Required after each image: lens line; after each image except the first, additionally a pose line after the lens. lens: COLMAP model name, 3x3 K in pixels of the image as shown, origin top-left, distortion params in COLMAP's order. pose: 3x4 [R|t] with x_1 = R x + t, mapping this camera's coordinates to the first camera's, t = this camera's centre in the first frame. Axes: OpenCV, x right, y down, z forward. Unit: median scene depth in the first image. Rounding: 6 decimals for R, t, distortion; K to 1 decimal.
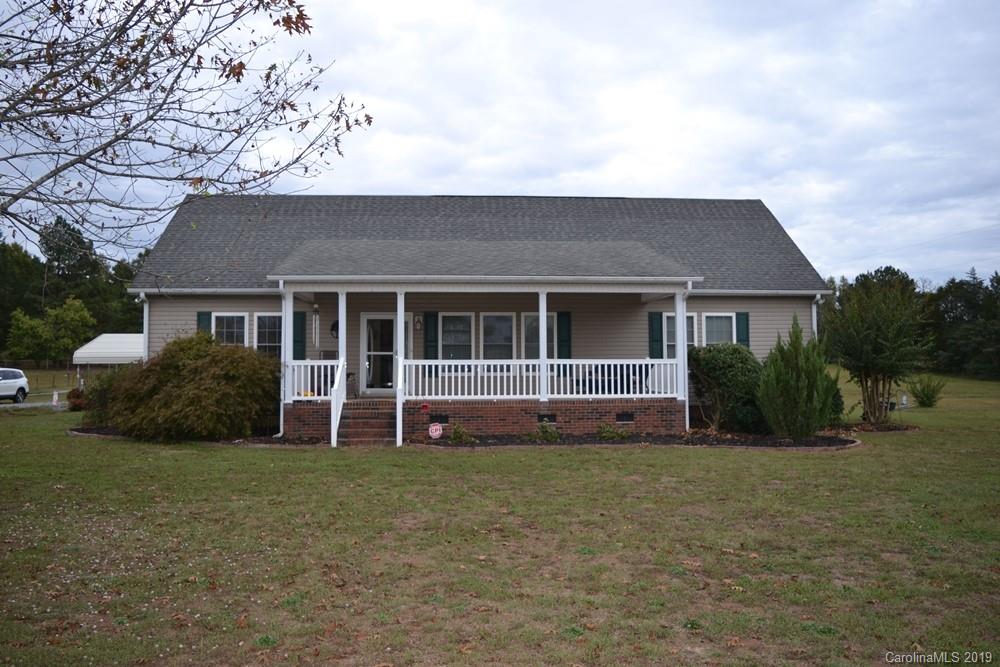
lens RADIAL K [[793.3, 0, 500.0], [0, 793.3, 333.5], [0, 0, 1]] dist [-0.101503, 0.002367]
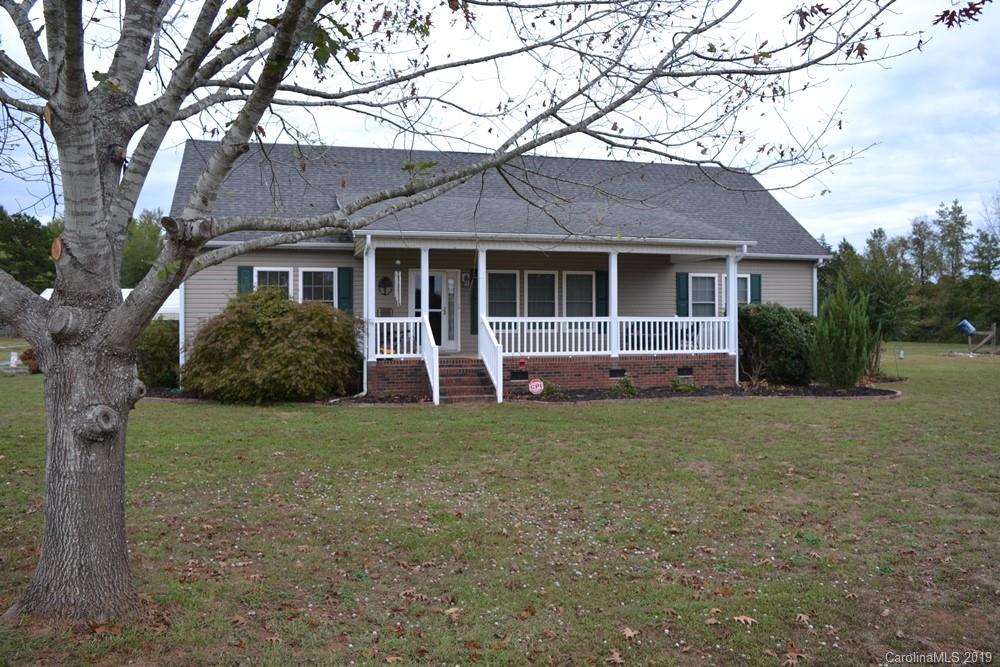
lens RADIAL K [[793.3, 0, 500.0], [0, 793.3, 333.5], [0, 0, 1]] dist [-0.101503, 0.002367]
pose [[0.980789, -0.001739, 0.195064, -0.296791], [-0.008832, 0.998539, 0.053309, 0.000300], [-0.194871, -0.054008, 0.979341, 0.009305]]
